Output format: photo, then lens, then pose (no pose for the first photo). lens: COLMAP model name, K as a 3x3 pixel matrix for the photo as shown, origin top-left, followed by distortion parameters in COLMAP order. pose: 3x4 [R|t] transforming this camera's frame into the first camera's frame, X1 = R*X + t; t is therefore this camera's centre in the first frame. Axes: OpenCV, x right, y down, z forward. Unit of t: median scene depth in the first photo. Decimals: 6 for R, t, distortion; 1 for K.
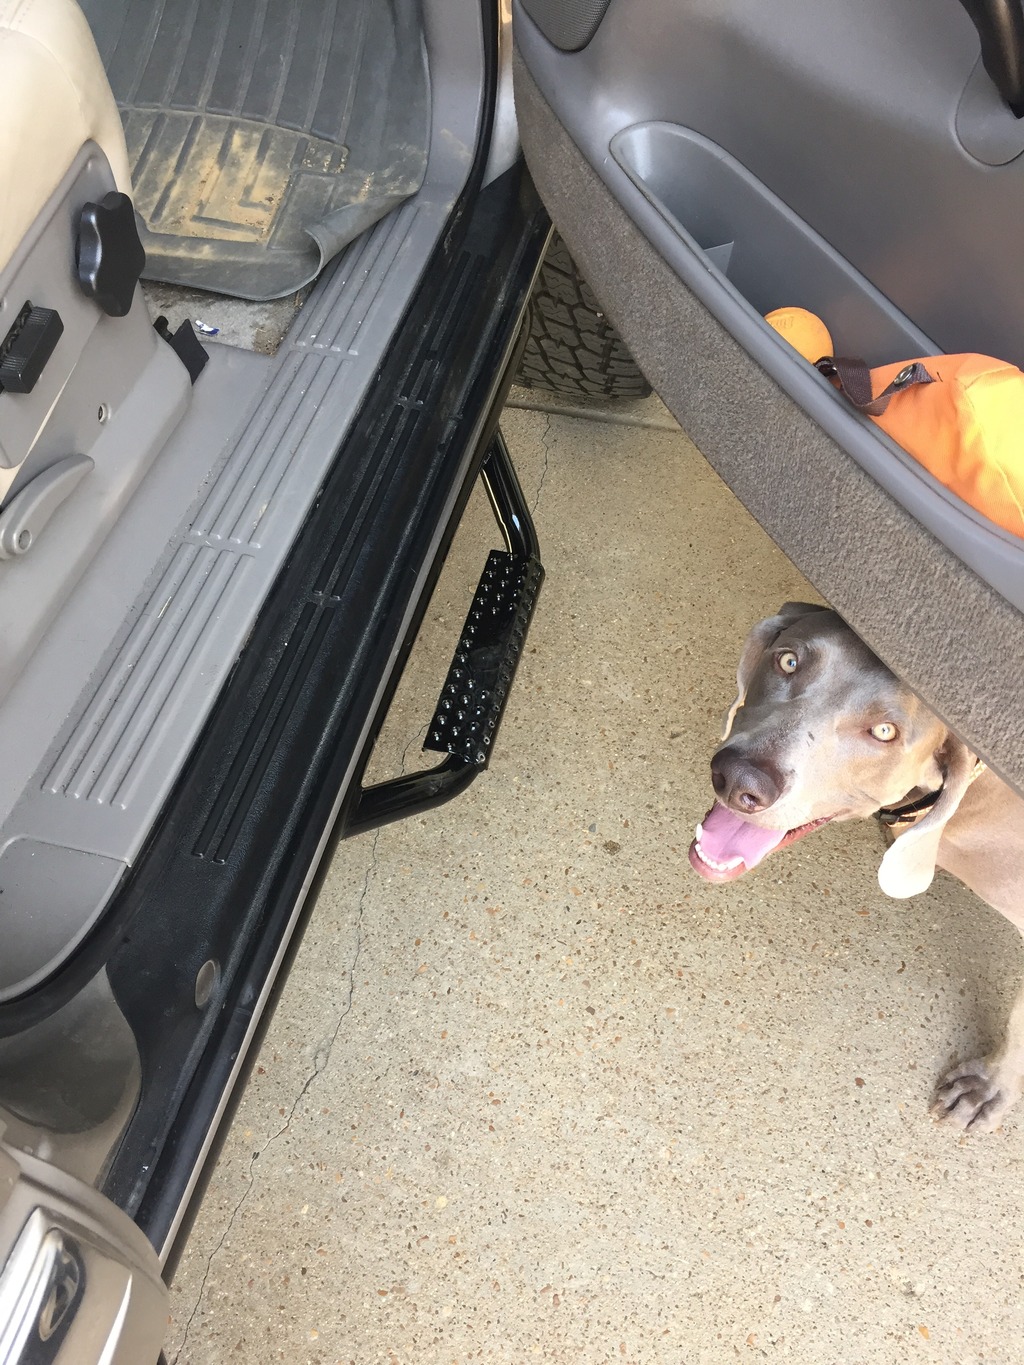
lens RADIAL K [[1135.7, 0, 515.5], [0, 1135.7, 682.4], [0, 0, 1]] dist [0.006360, -0.004279]
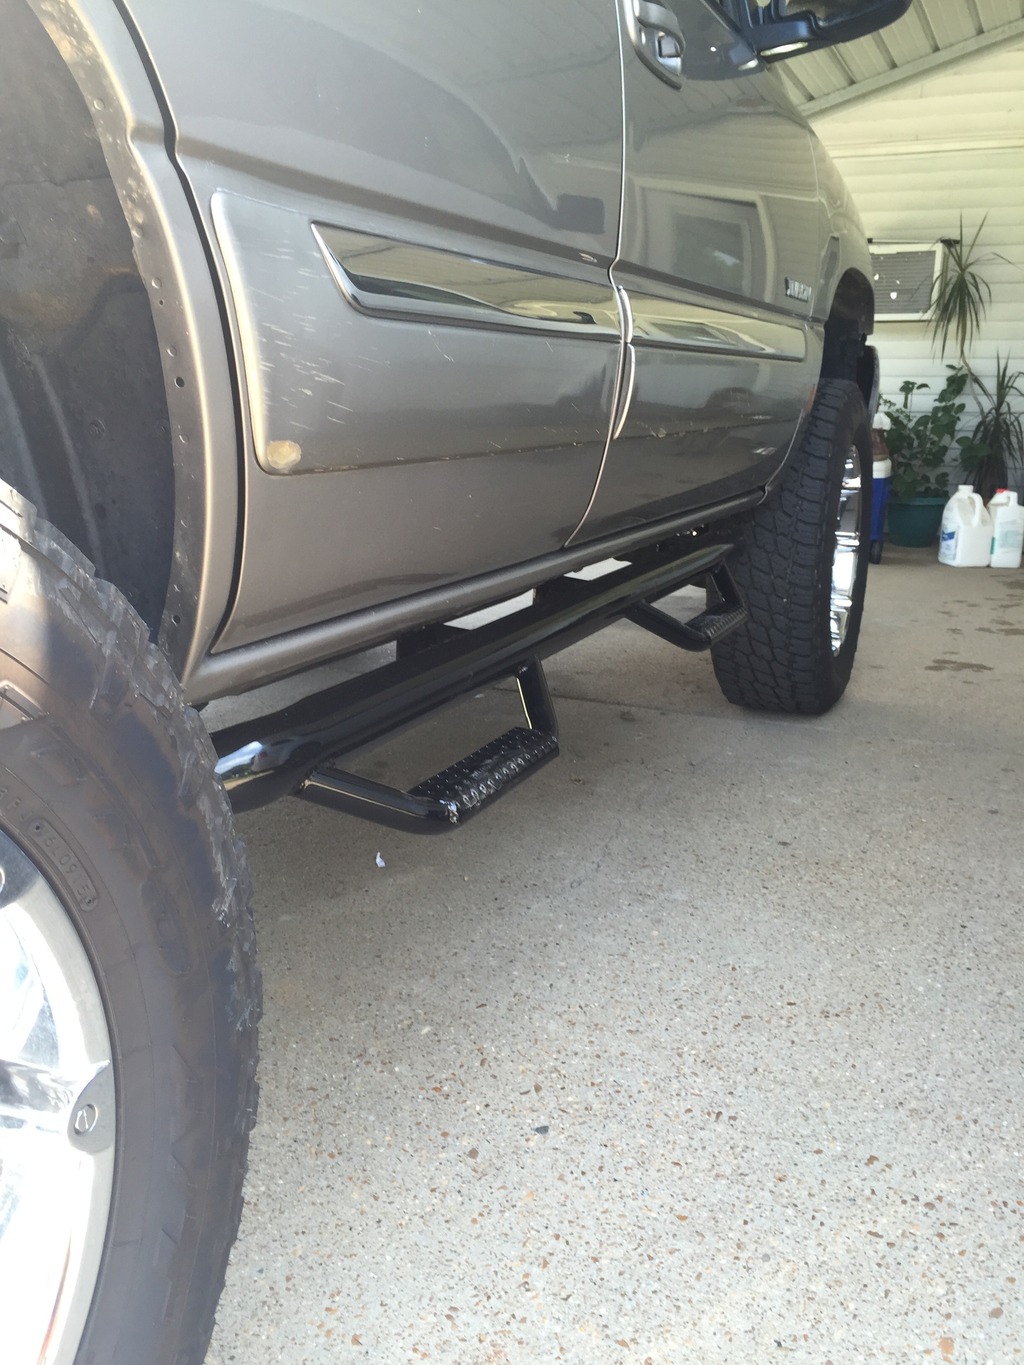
lens RADIAL K [[1135.7, 0, 510.1], [0, 1135.7, 683.3], [0, 0, 1]] dist [0.006360, -0.004279]
pose [[0.979003, 0.069373, -0.191678, 0.008441], [-0.174013, 0.774176, -0.608581, 1.018276], [0.106173, 0.629157, 0.769993, -0.290254]]
